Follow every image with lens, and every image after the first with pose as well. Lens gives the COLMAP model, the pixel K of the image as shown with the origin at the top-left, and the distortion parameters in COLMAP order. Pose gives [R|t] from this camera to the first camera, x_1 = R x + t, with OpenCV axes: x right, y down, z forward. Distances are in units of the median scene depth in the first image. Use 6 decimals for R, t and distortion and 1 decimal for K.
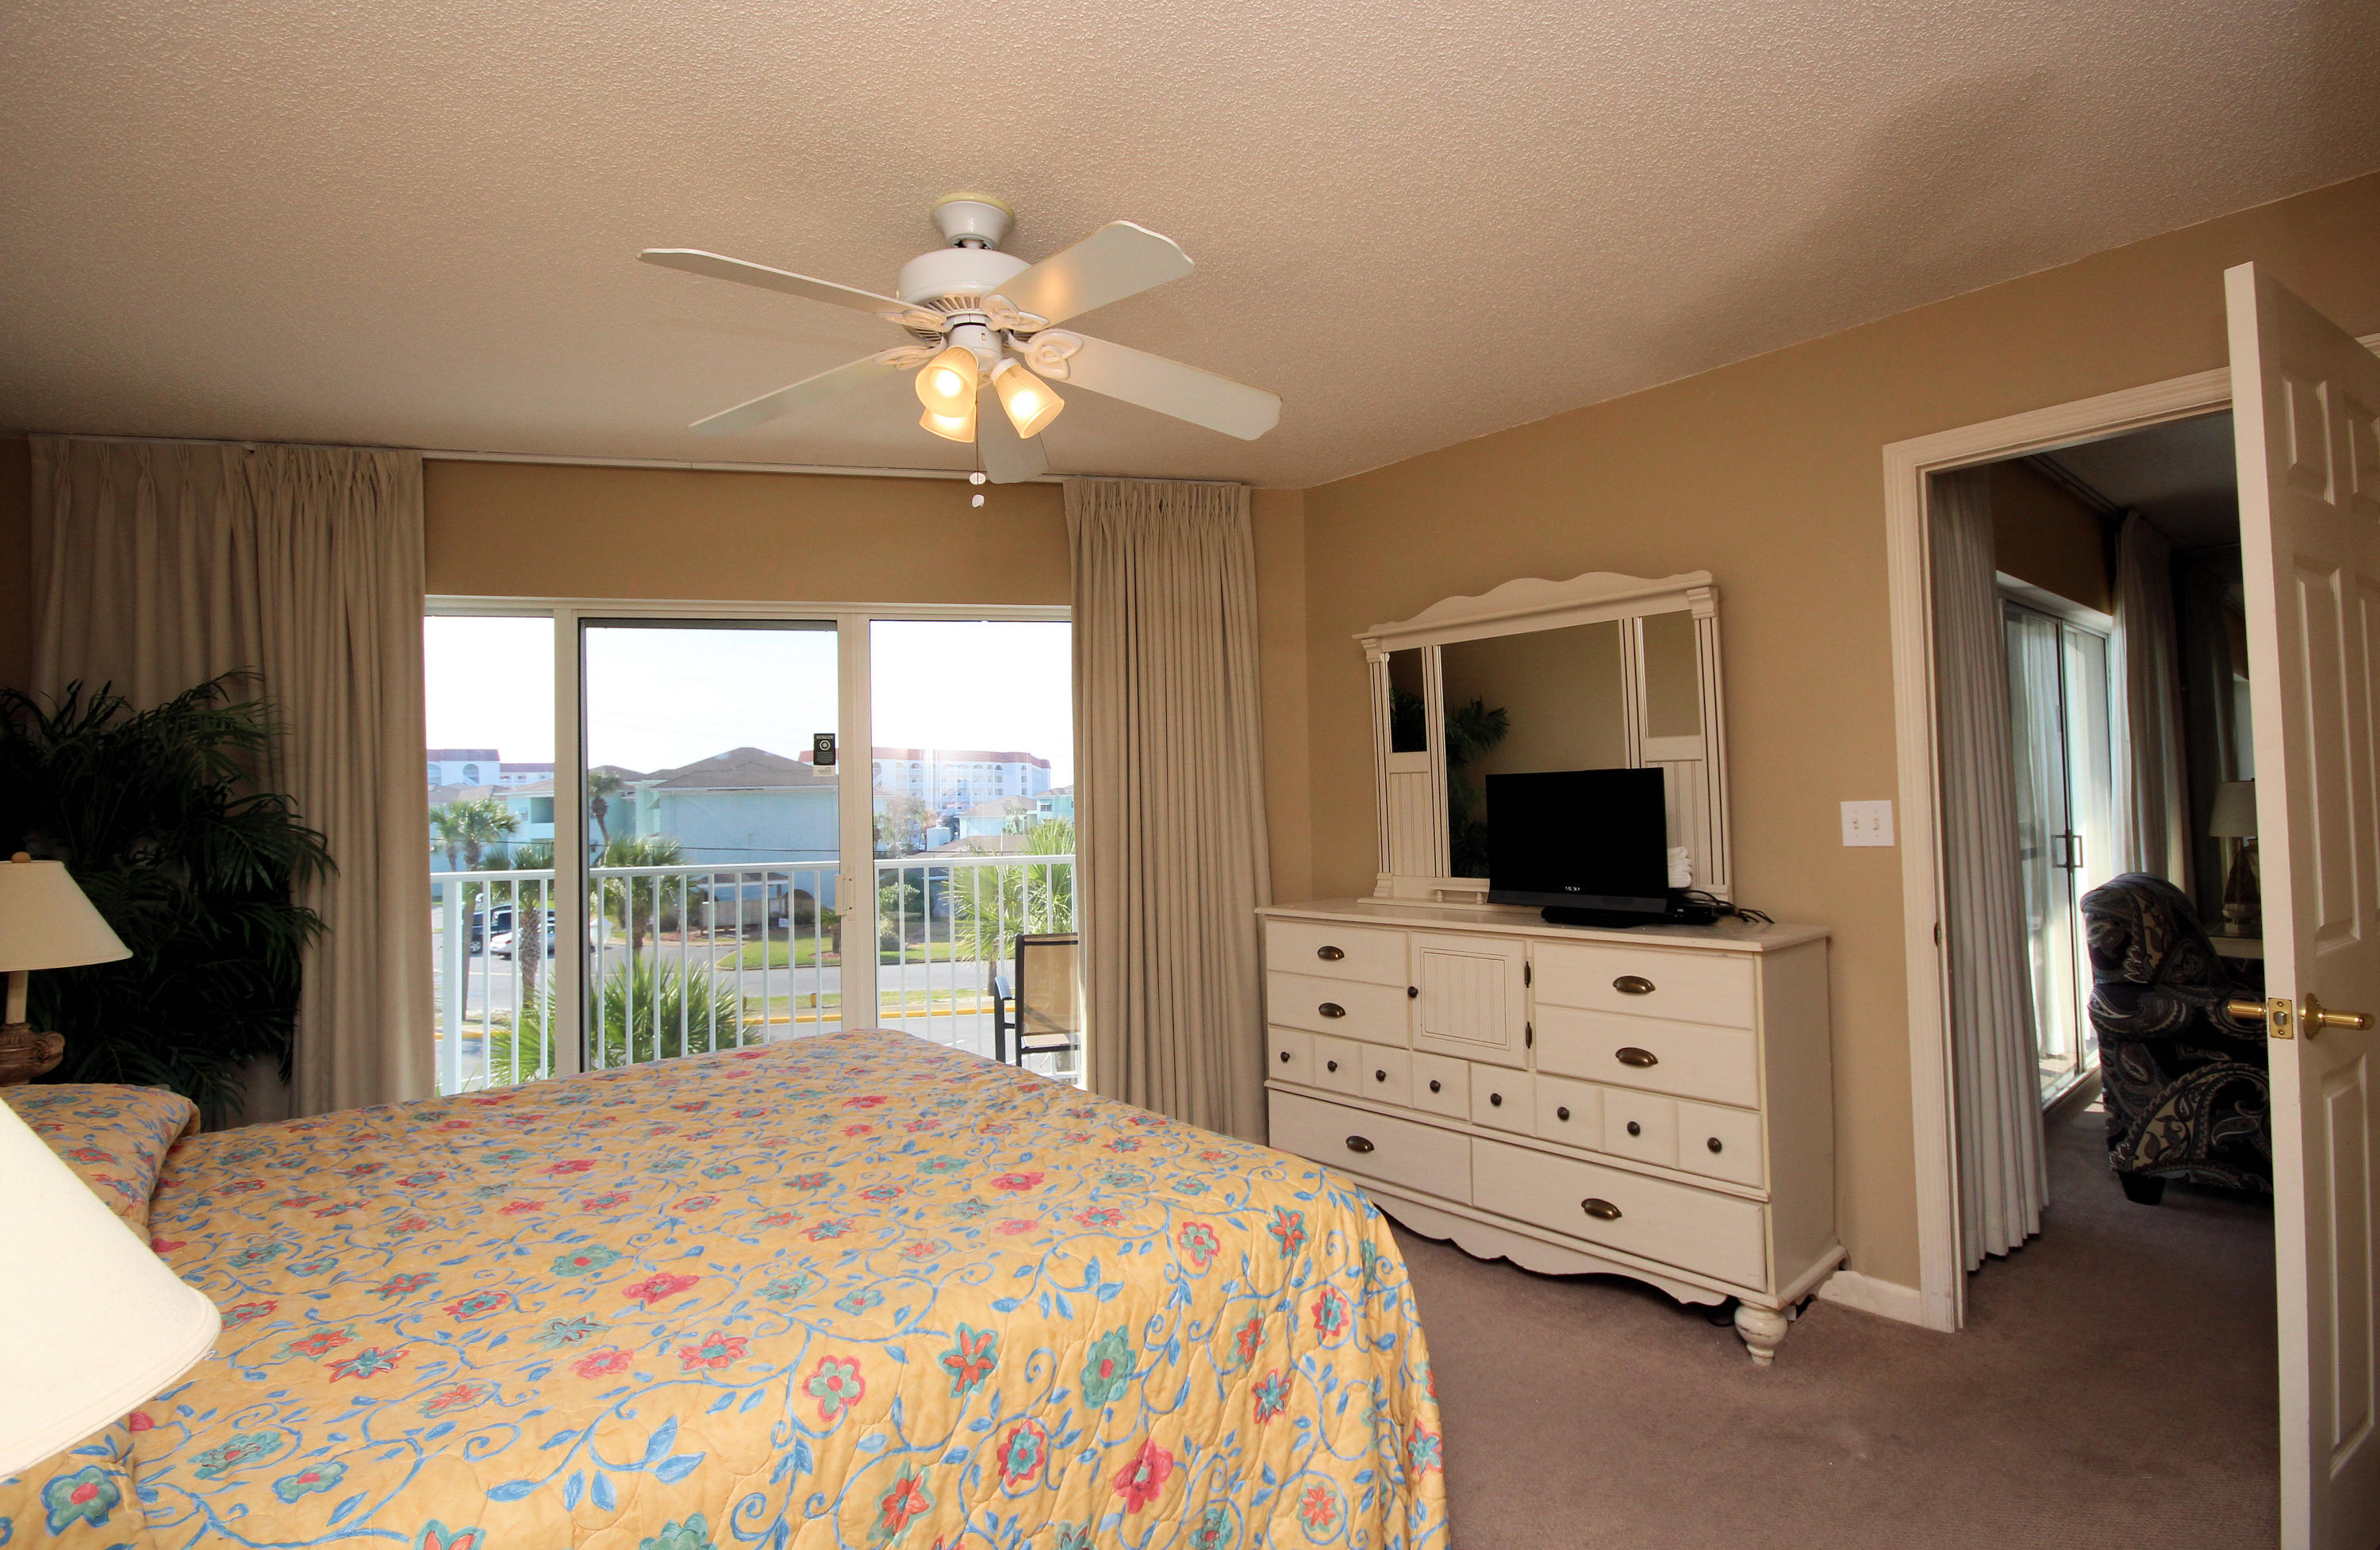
lens RADIAL K [[1135.5, 0, 1201.2], [0, 1135.5, 769.0], [0, 0, 1]] dist [-0.006170, 0.000290]
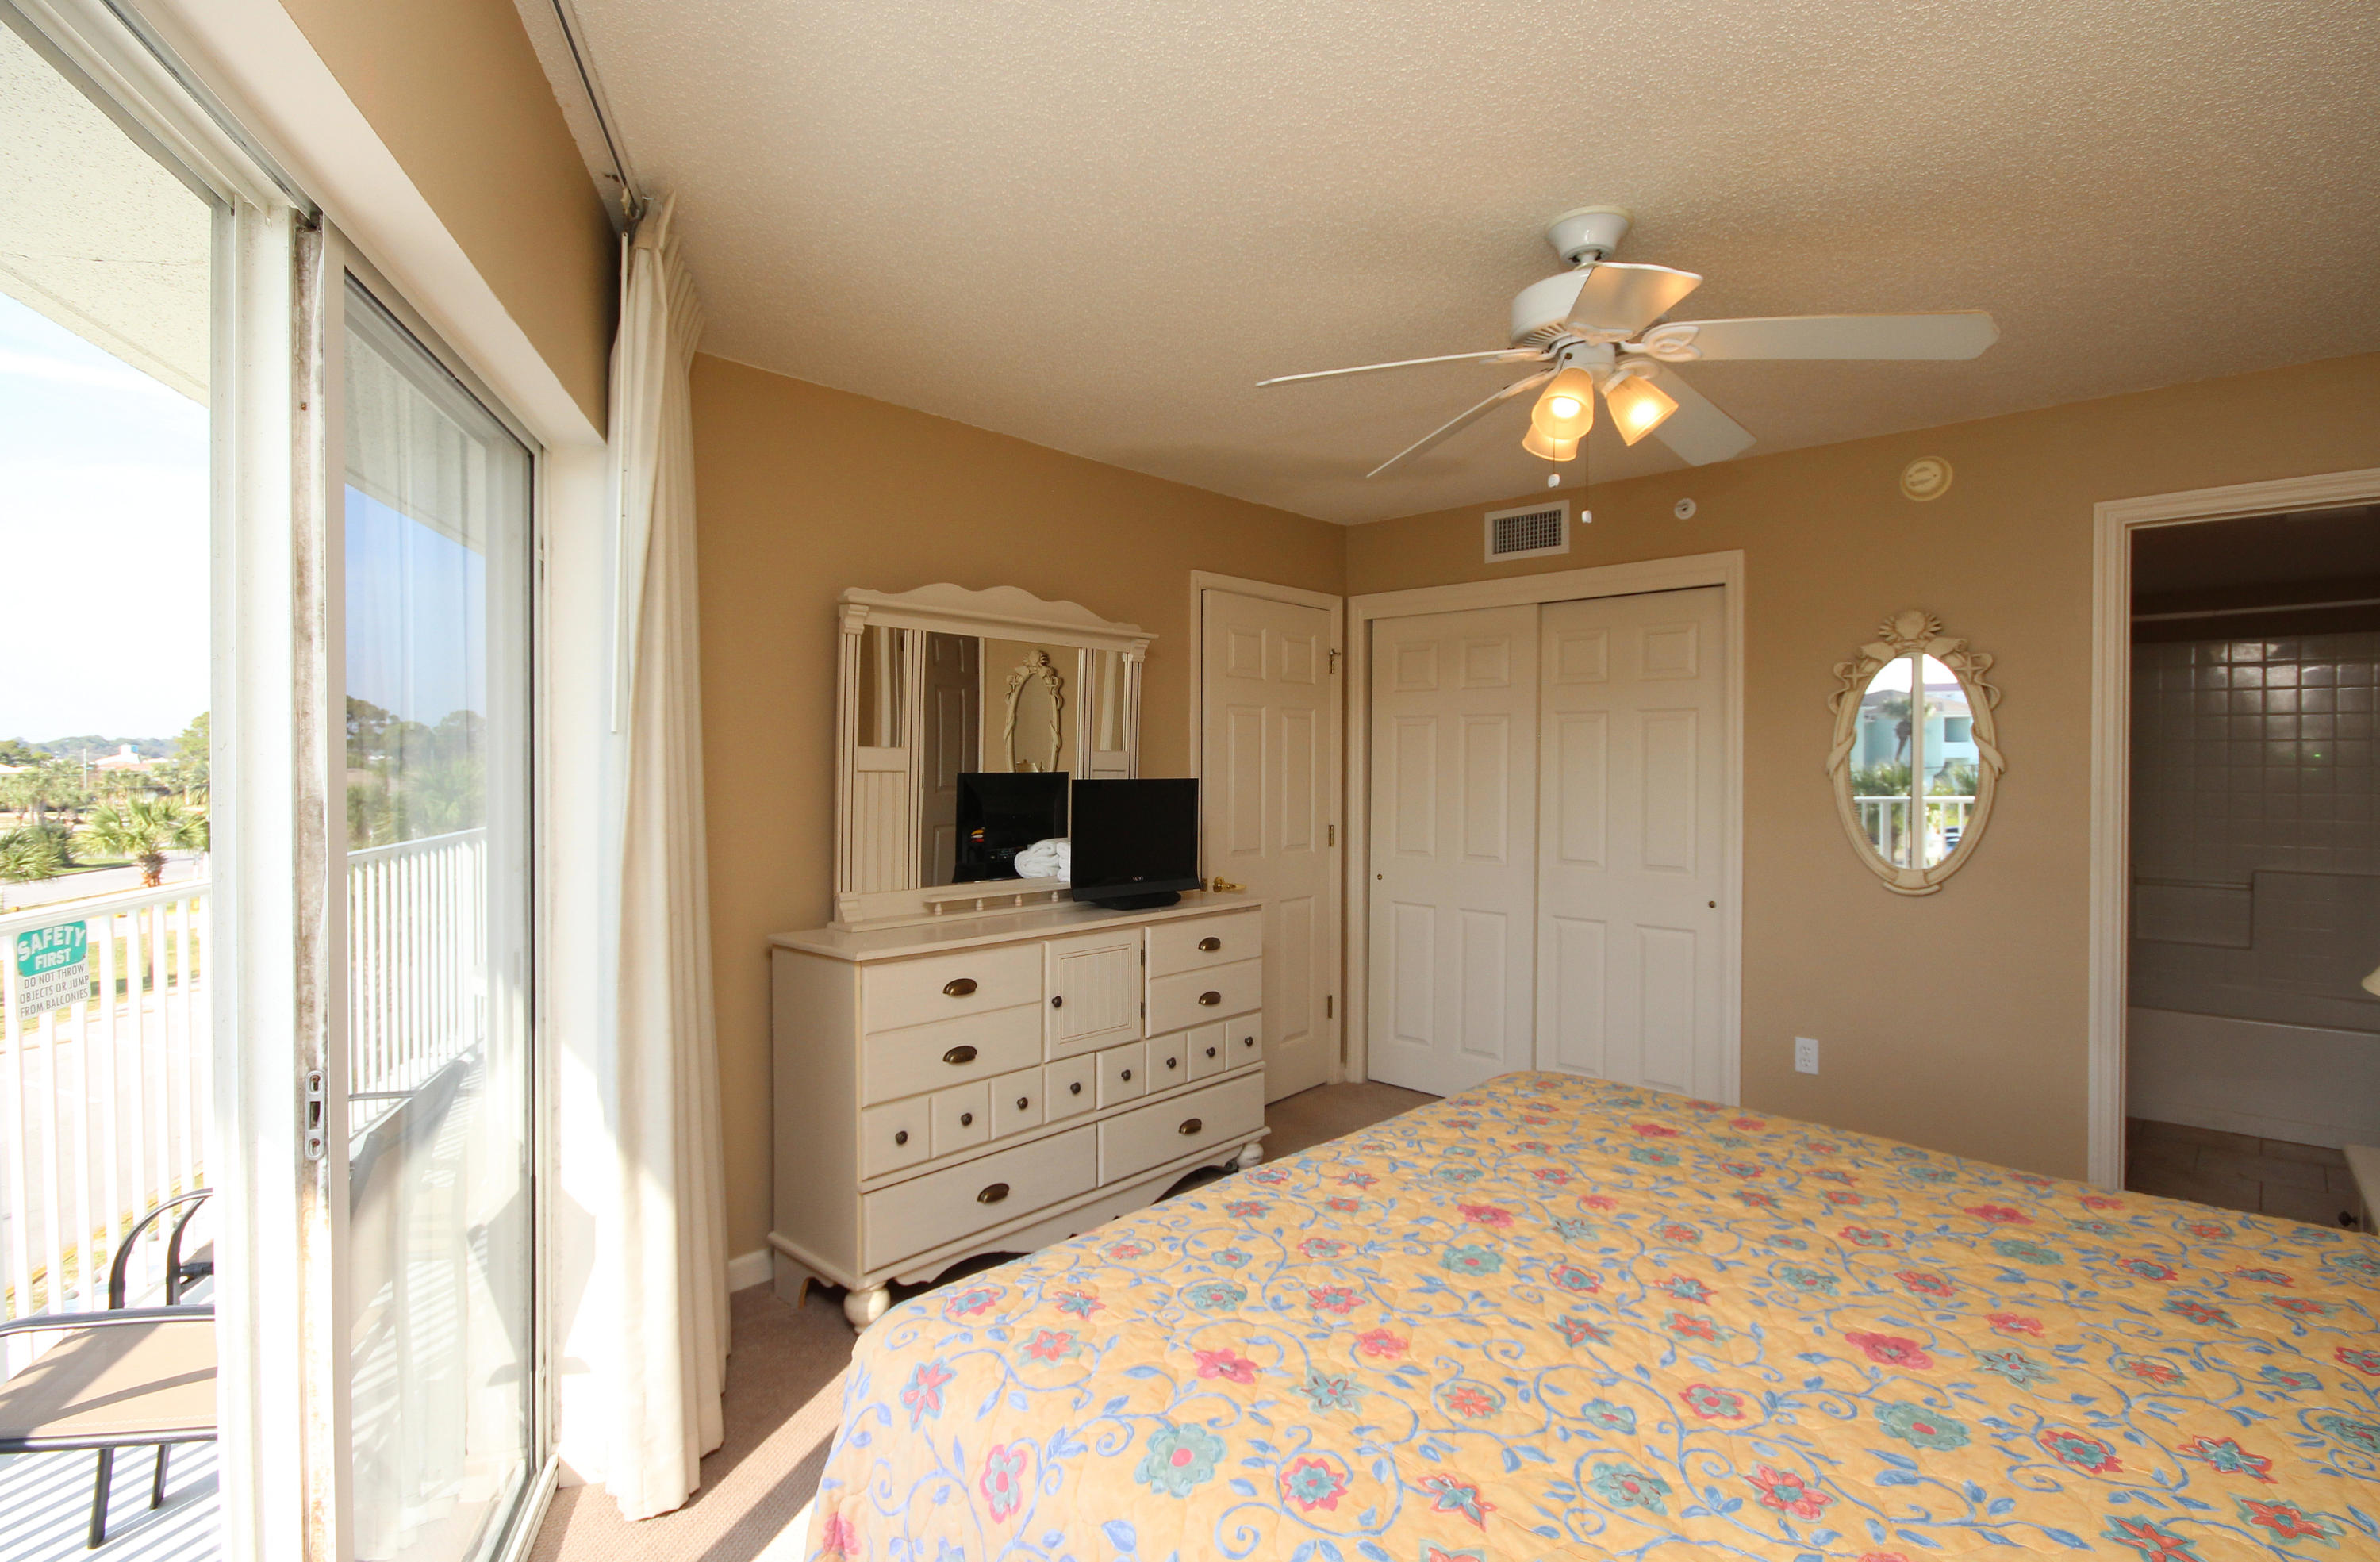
lens RADIAL K [[1089.7, 0, 1190.0], [0, 1089.7, 781.0], [0, 0, 1]] dist [-0.048919, -0.000007]
pose [[-0.111859, 0.023481, 0.993447, -0.815955], [-0.033738, 0.999055, -0.027412, 0.031988], [-0.993151, -0.036583, -0.110961, 1.081494]]
